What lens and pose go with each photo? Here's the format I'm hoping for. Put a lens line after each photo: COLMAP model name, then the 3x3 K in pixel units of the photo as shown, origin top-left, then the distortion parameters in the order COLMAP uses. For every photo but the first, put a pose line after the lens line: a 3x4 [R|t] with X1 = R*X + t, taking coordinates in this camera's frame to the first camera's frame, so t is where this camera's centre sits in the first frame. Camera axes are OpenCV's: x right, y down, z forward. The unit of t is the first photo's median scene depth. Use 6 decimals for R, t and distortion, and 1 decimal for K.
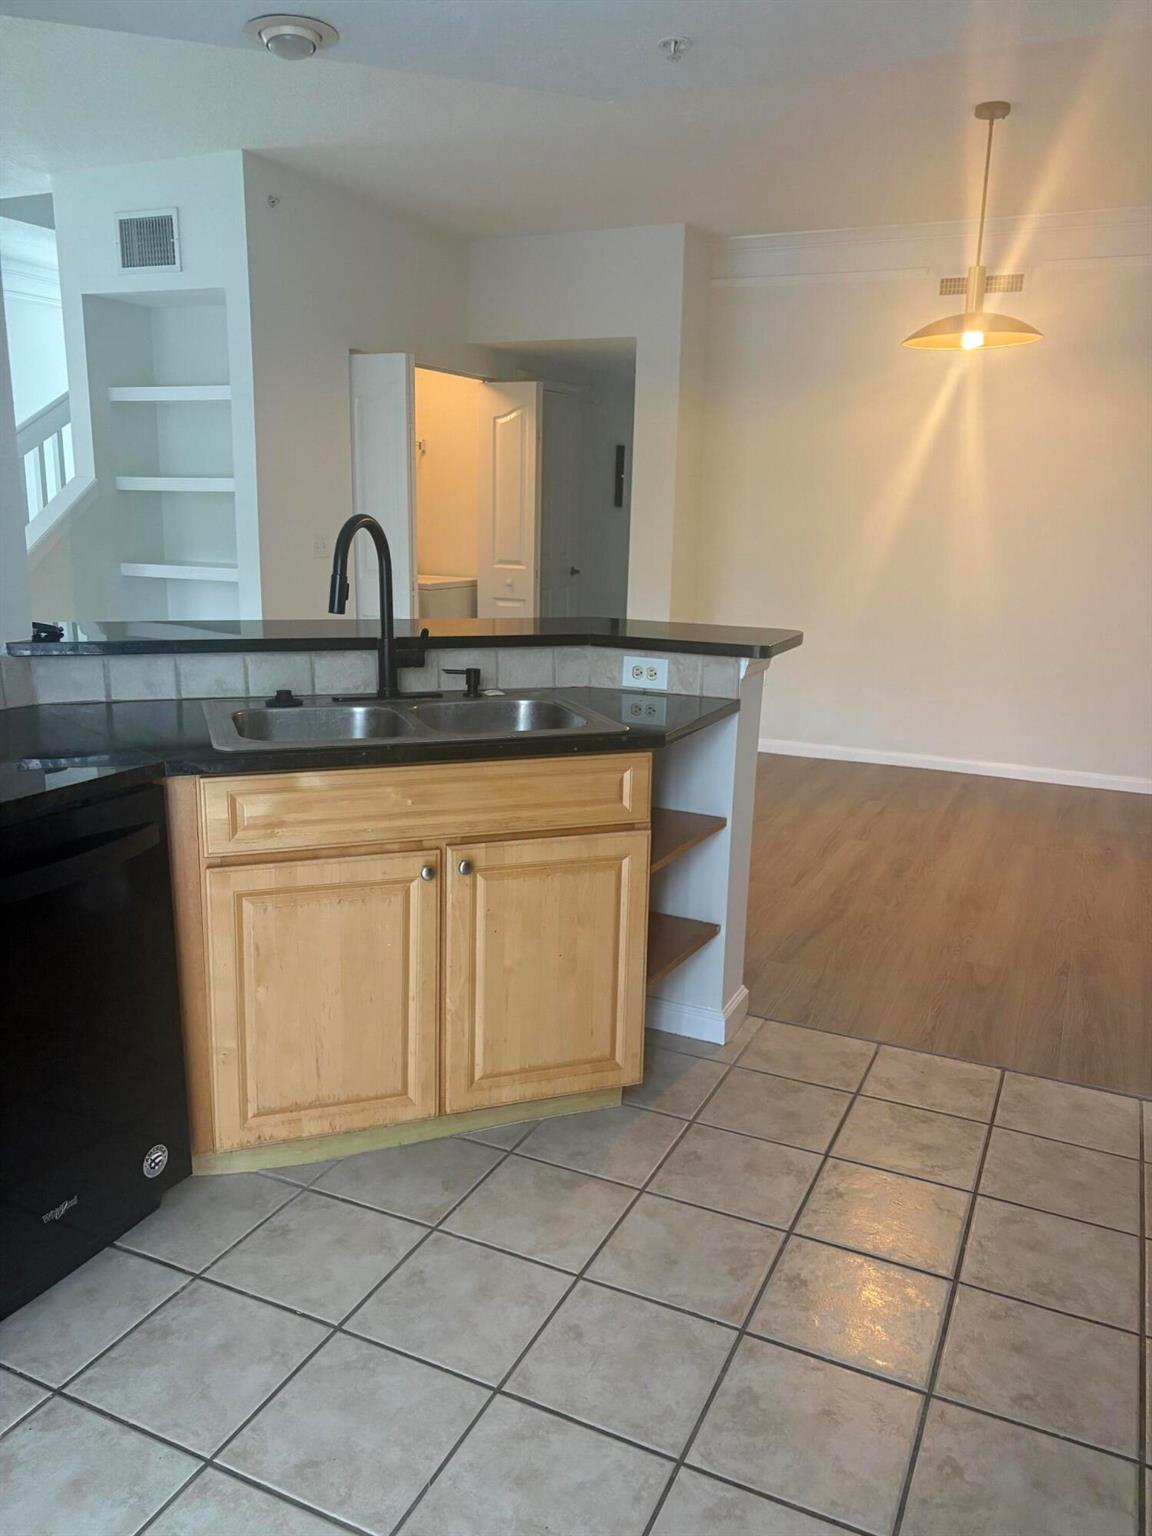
lens RADIAL K [[1160.7, 0, 582.9], [0, 1160.7, 771.3], [0, 0, 1]] dist [0.003450, -0.008148]
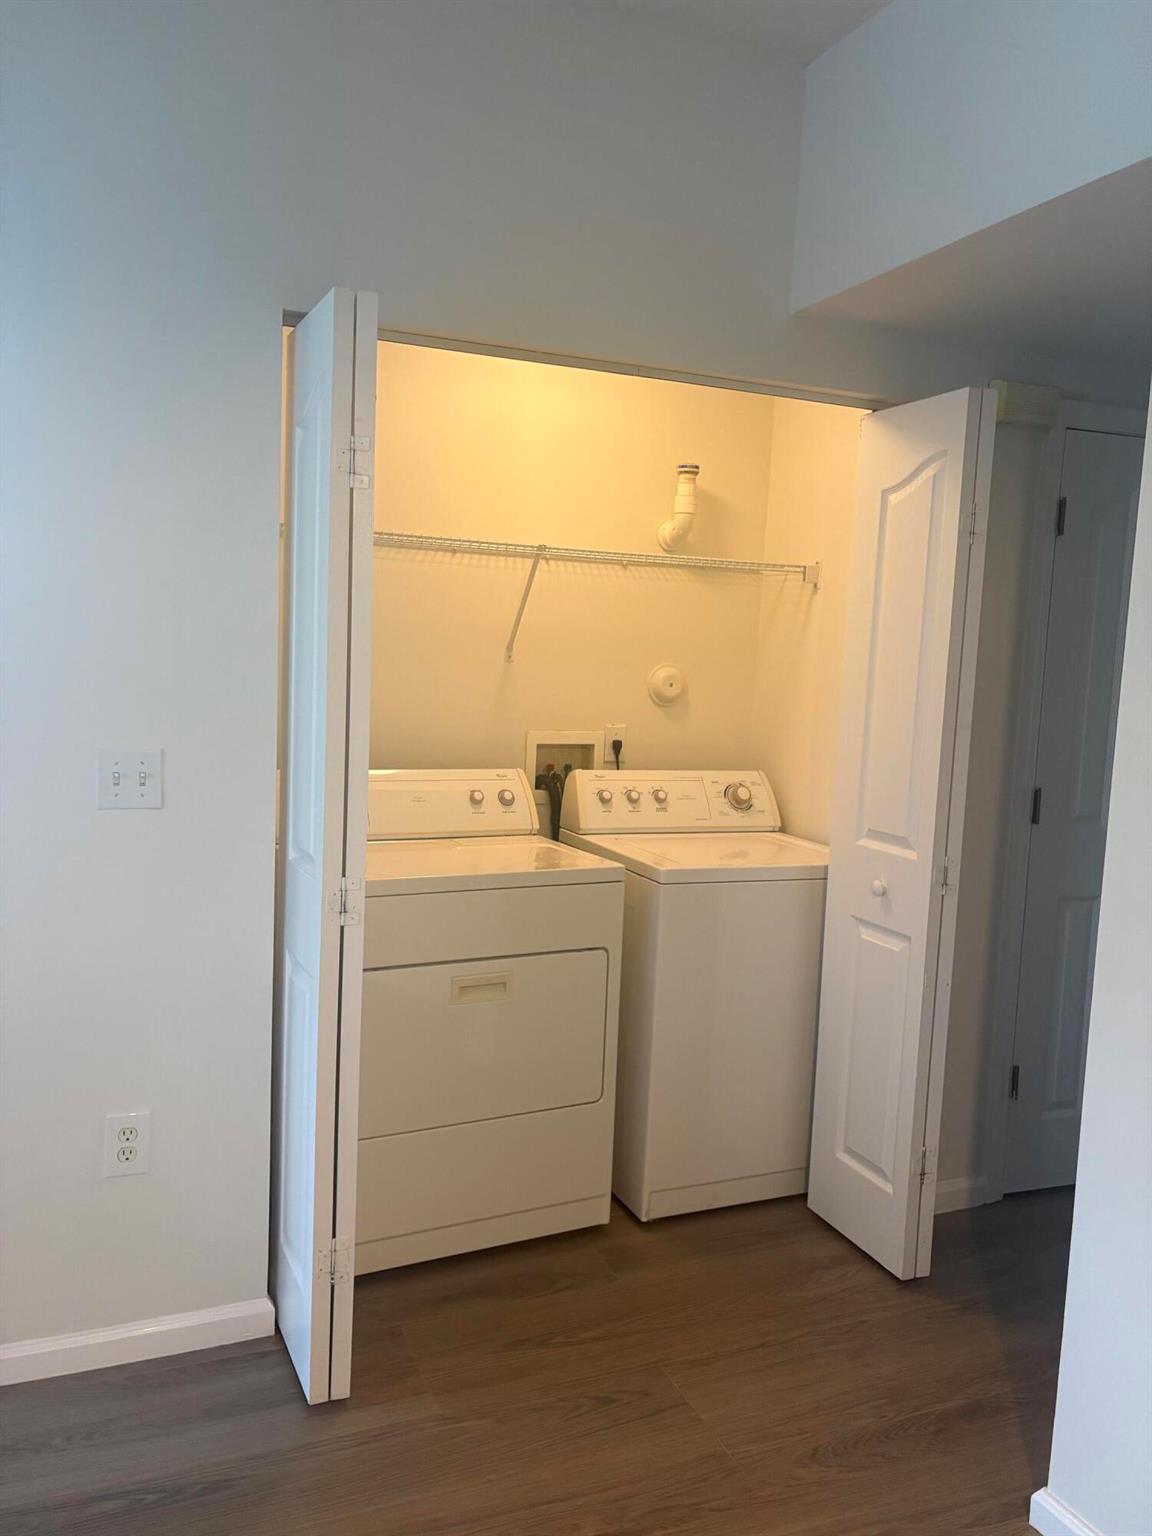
lens RADIAL K [[1160.7, 0, 572.0], [0, 1160.7, 764.5], [0, 0, 1]] dist [0.003450, -0.008148]
pose [[0.751469, 0.080083, -0.654890, 0.116648], [-0.171340, 0.982238, -0.076495, -0.156076], [0.637132, 0.169692, 0.751842, 0.624901]]
